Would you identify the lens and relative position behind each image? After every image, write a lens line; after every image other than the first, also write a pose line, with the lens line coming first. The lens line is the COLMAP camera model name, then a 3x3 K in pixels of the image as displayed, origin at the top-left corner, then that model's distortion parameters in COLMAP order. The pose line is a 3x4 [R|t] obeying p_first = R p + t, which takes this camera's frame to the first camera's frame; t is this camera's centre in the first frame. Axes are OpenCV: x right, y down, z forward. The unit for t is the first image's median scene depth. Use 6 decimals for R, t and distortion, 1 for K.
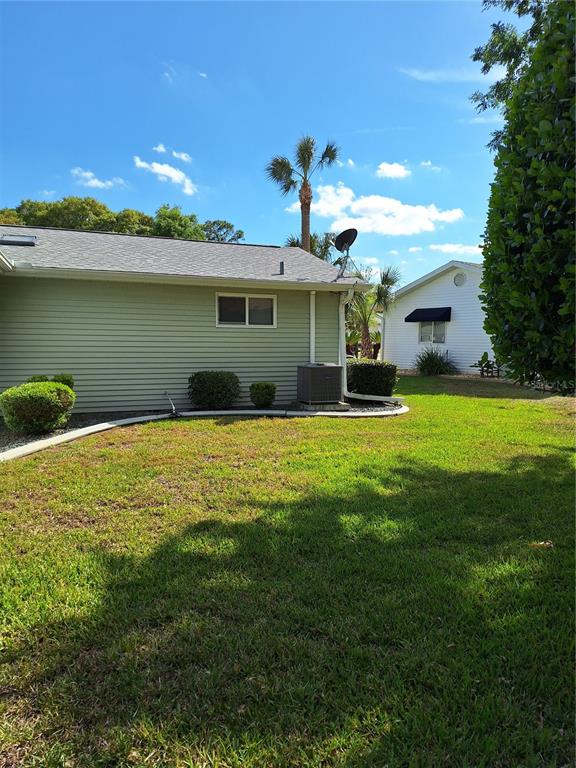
lens RADIAL K [[533.9, 0, 288.0], [0, 533.9, 384.0], [0, 0, 1]] dist [0.052722, -0.055285]
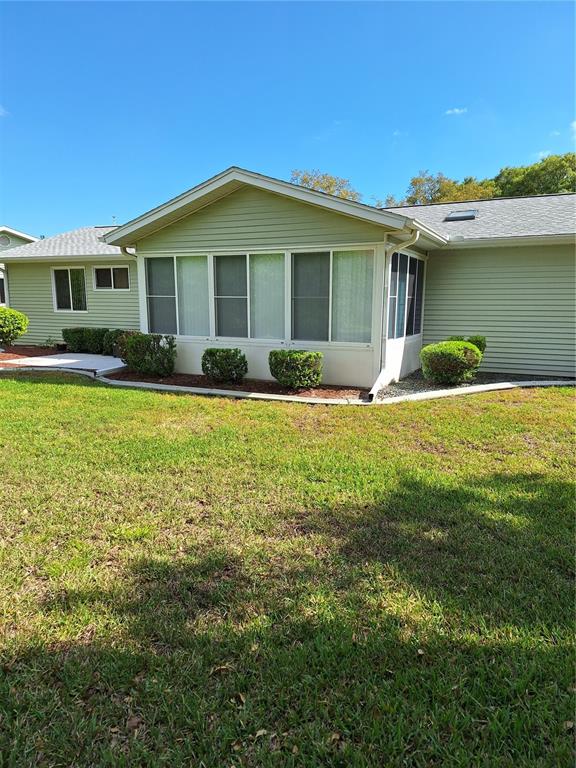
lens RADIAL K [[533.9, 0, 288.0], [0, 533.9, 384.0], [0, 0, 1]] dist [0.052722, -0.055285]
pose [[0.681847, 0.108984, -0.723331, 0.112350], [-0.063871, 0.993933, 0.089547, 0.005979], [0.728701, -0.014857, 0.684671, -0.041155]]
